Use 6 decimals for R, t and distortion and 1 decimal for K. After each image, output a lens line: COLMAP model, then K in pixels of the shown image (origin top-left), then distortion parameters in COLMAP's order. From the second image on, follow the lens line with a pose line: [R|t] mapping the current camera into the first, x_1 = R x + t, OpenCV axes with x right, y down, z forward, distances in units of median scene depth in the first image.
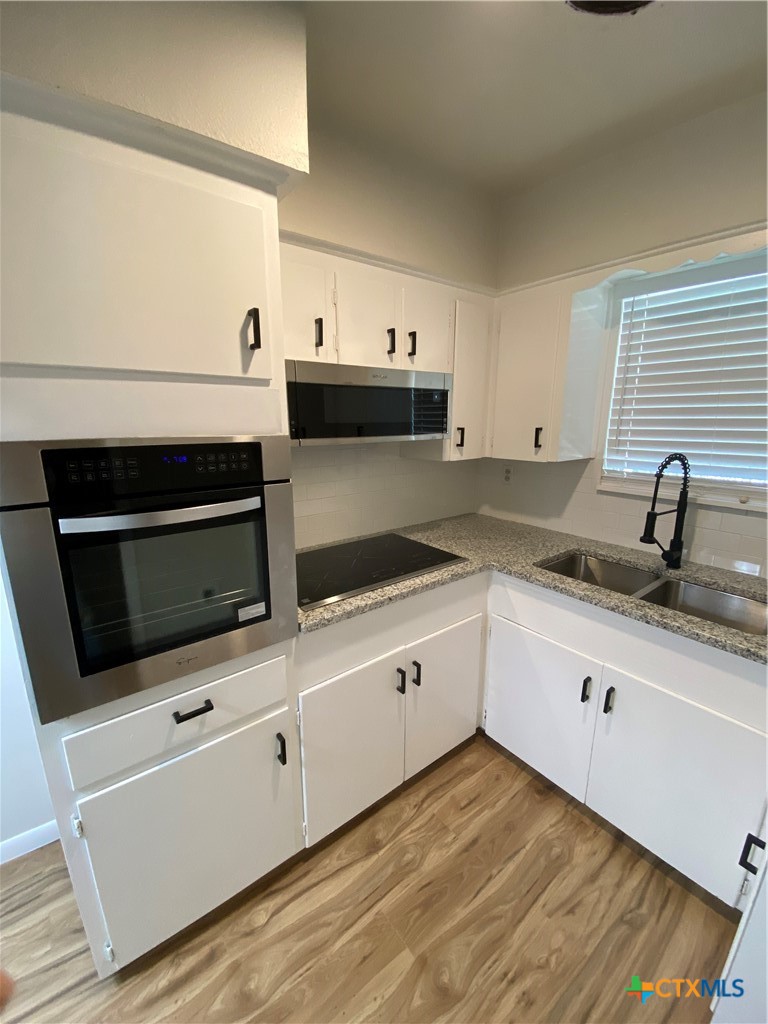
lens RADIAL K [[412.4, 0, 384.0], [0, 412.4, 512.0], [0, 0, 1]] dist [0.017741, -0.019434]
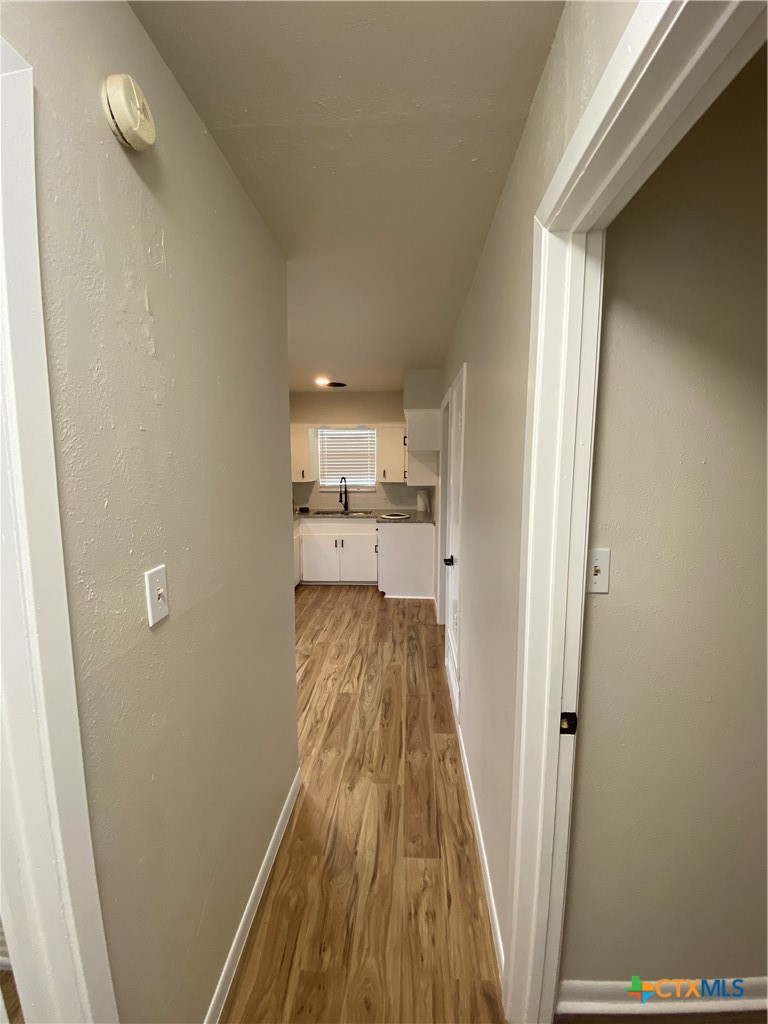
lens RADIAL K [[411.7, 0, 396.2], [0, 411.7, 507.1], [0, 0, 1]] dist [0.011819, -0.015700]
pose [[0.638010, -0.083726, 0.765462, -1.654294], [0.169476, 0.984964, -0.033523, 0.295065], [-0.751146, 0.151116, 0.642607, -1.510135]]
